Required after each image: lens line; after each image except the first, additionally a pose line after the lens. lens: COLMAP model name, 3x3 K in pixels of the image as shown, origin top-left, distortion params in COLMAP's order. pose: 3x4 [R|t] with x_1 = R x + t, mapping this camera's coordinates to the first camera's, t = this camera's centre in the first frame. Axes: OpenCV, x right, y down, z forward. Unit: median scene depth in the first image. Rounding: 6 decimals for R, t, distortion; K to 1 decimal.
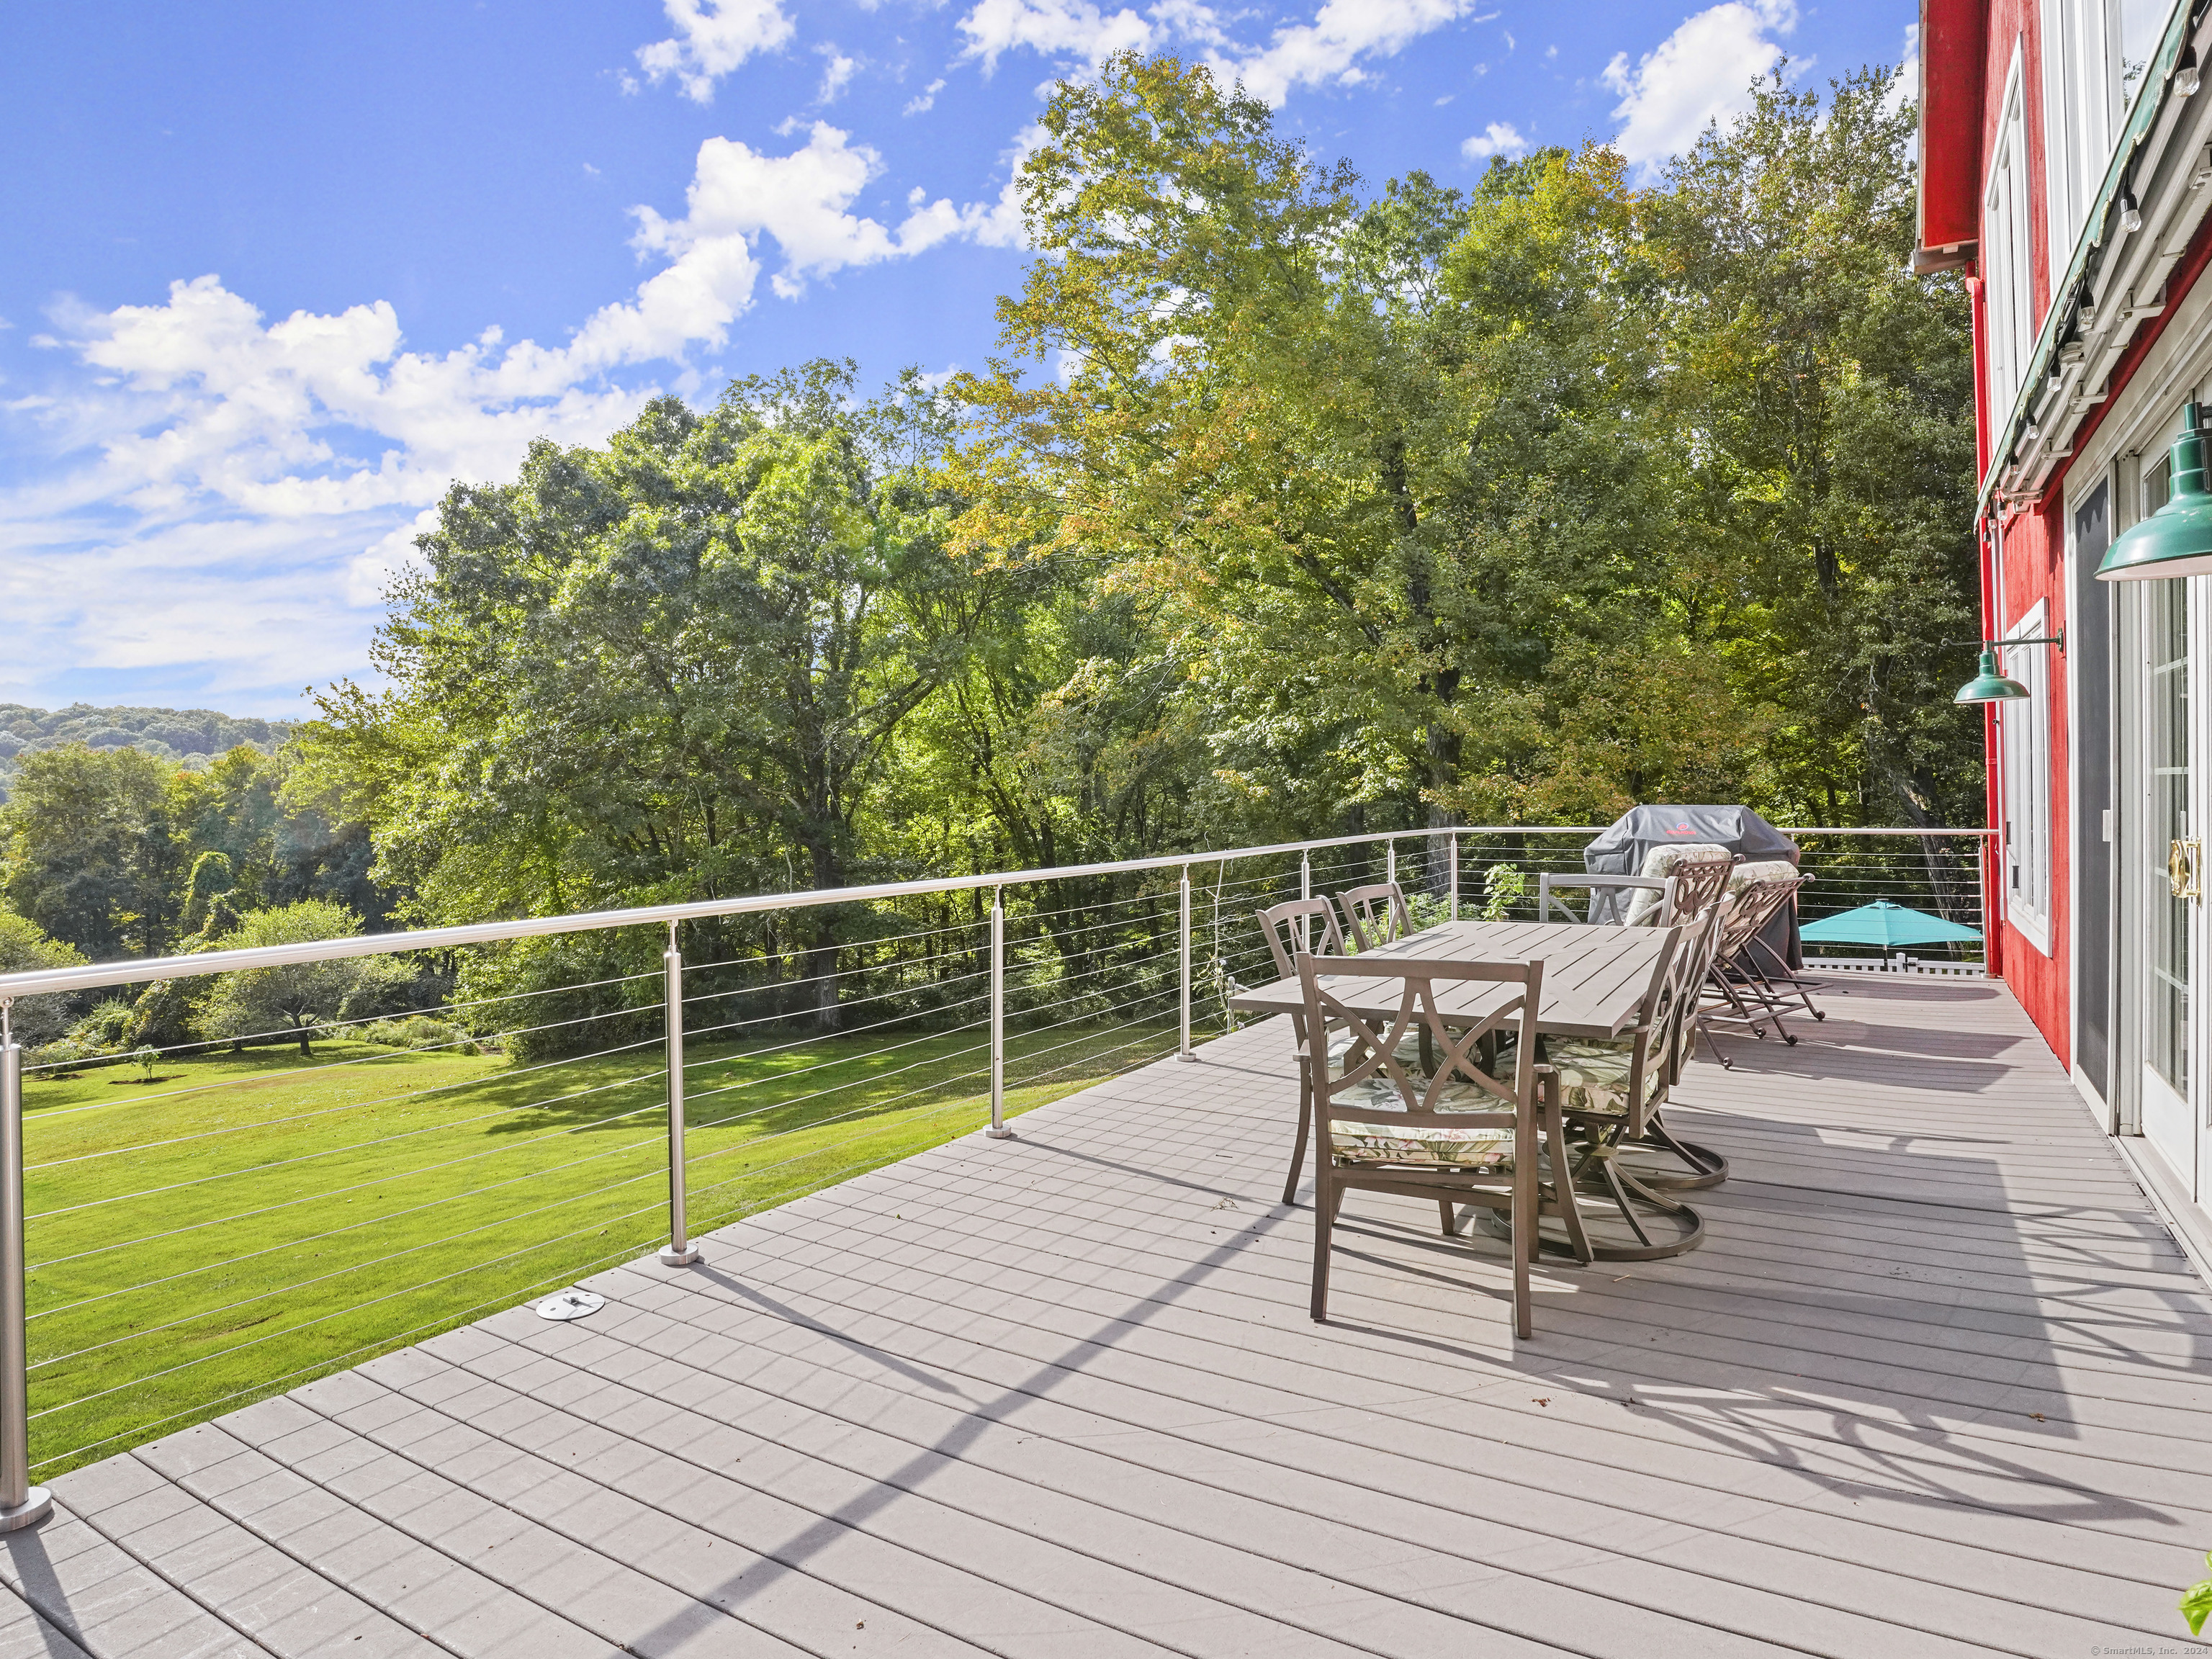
lens RADIAL K [[1291.6, 0, 1110.2], [0, 1291.6, 779.0], [0, 0, 1]] dist [-0.082369, 0.037208]
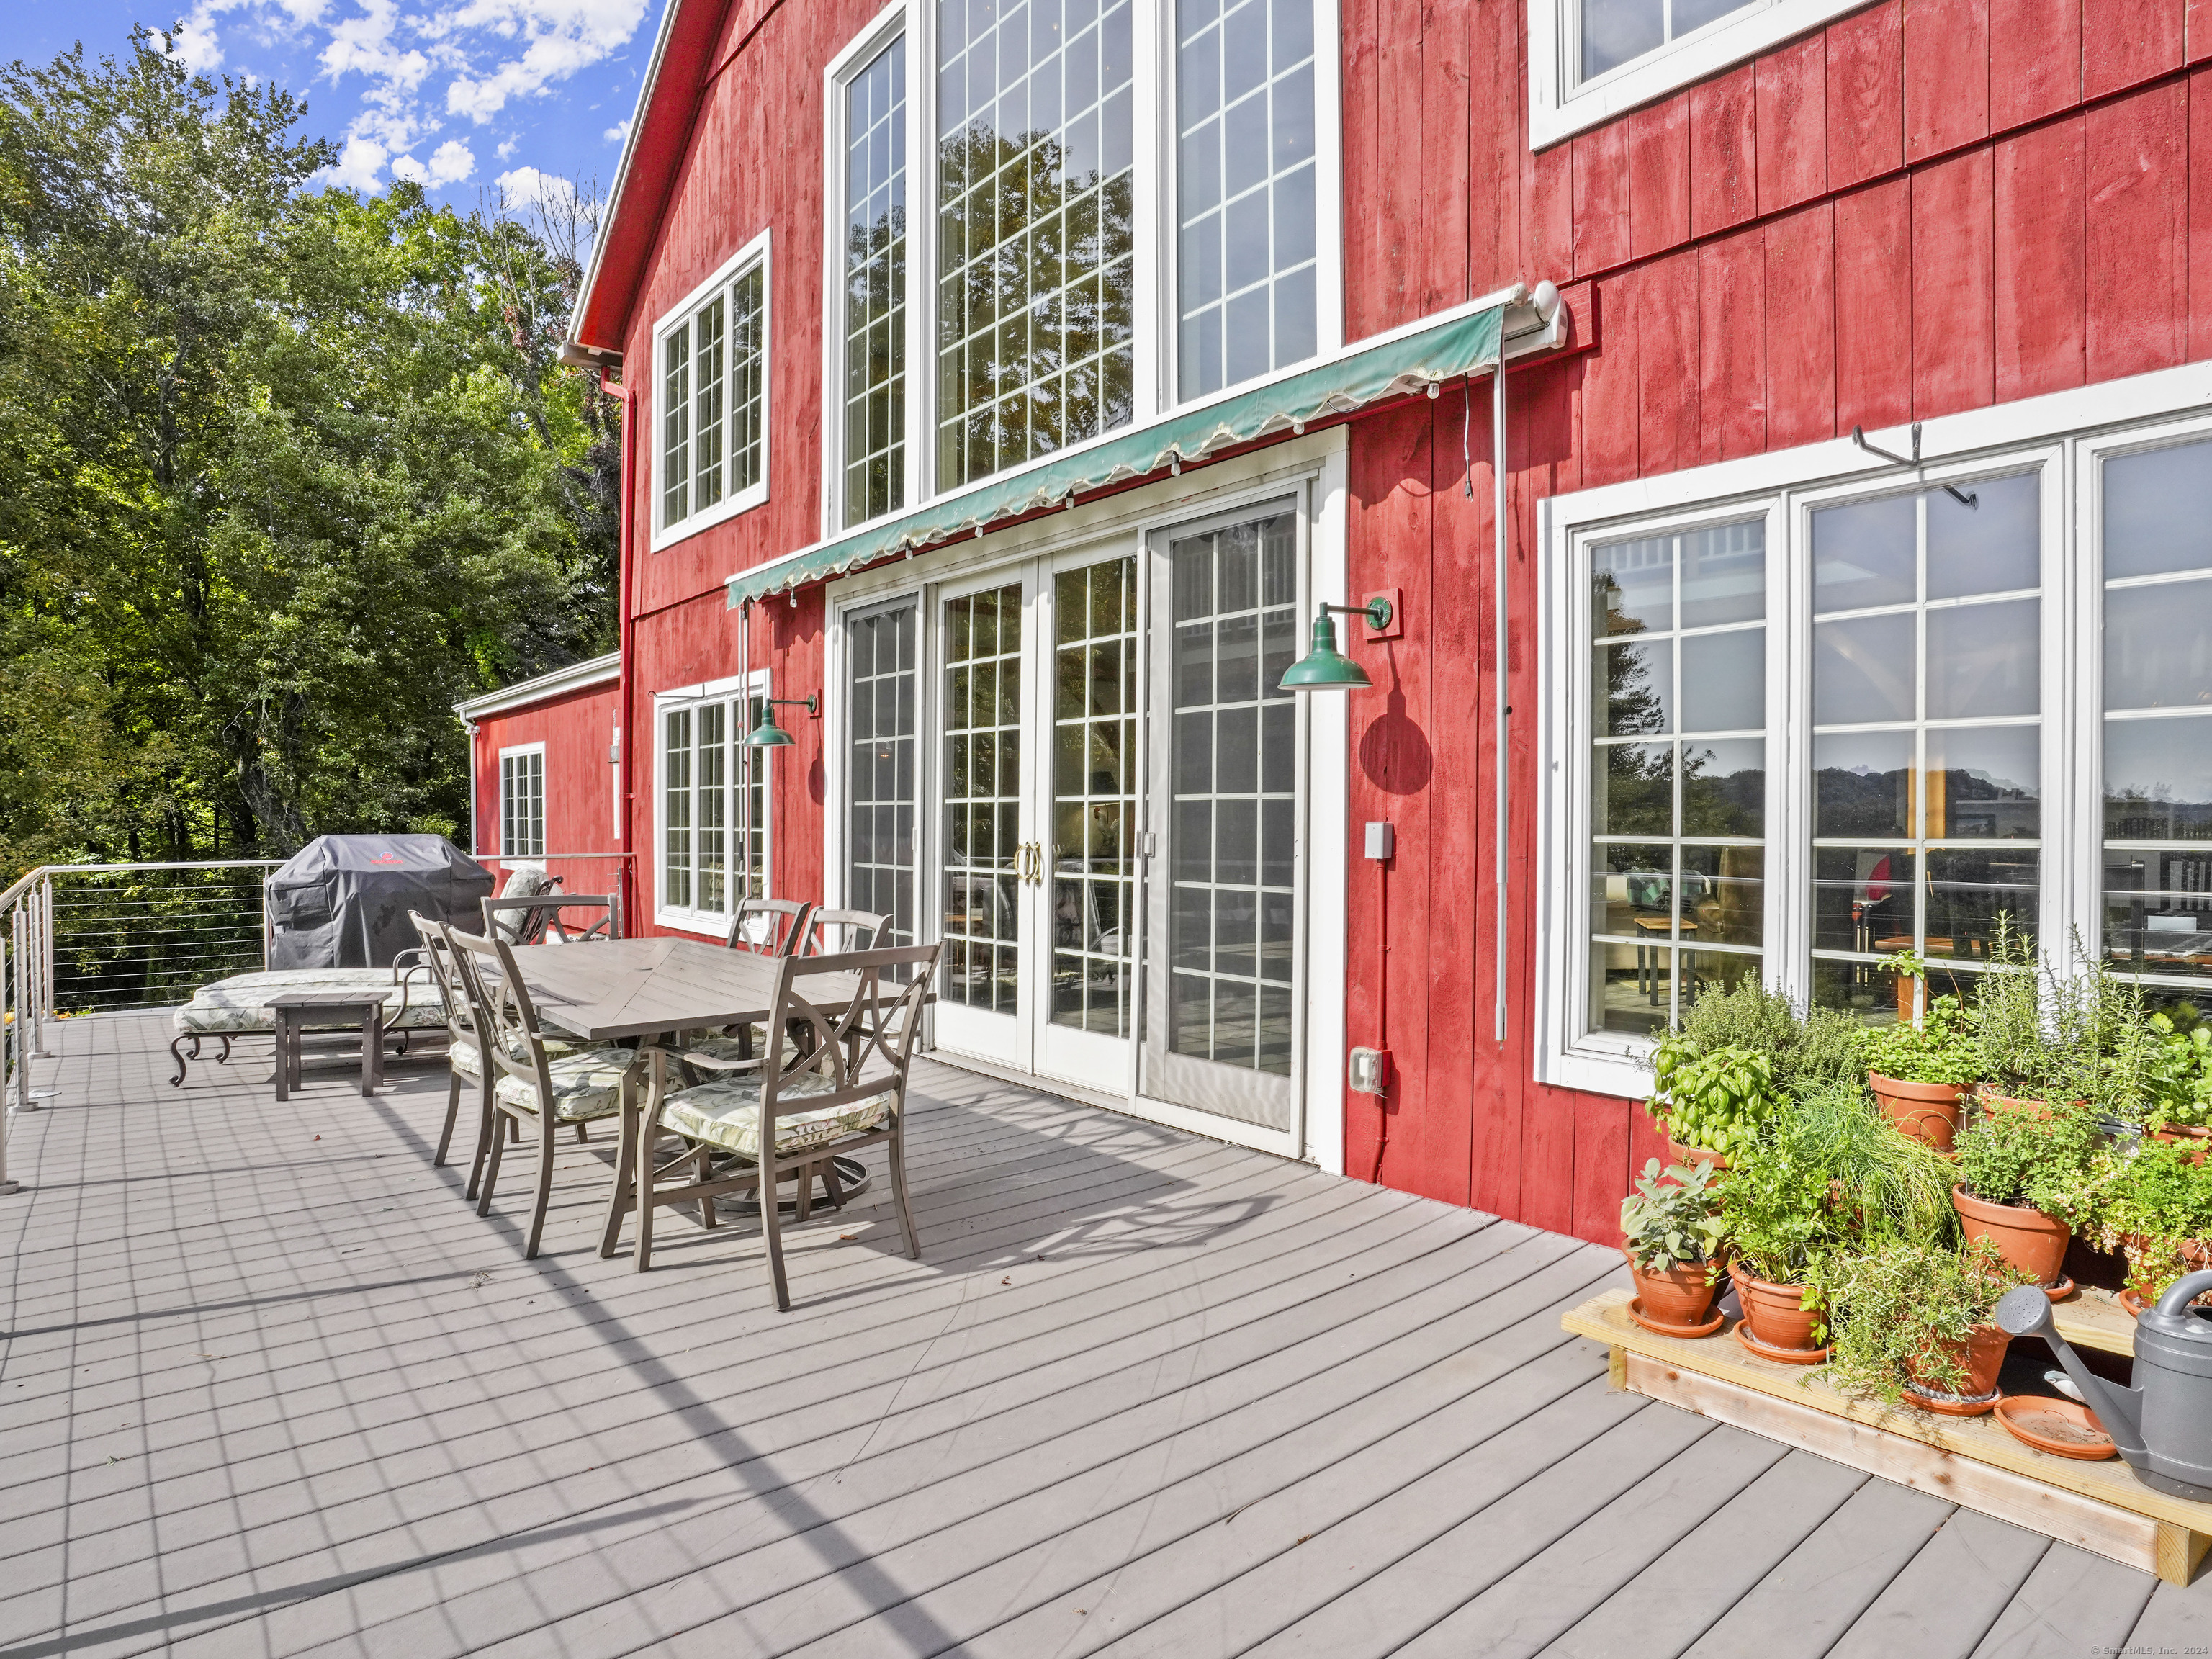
lens RADIAL K [[1253.7, 0, 1106.0], [0, 1253.7, 829.5], [0, 0, 1]] dist [-0.023675, 0.001179]
pose [[0.348565, 0.003165, 0.937279, -0.620444], [-0.012033, 0.999927, 0.001098, 0.022100], [-0.937207, -0.011661, 0.348578, 0.347918]]
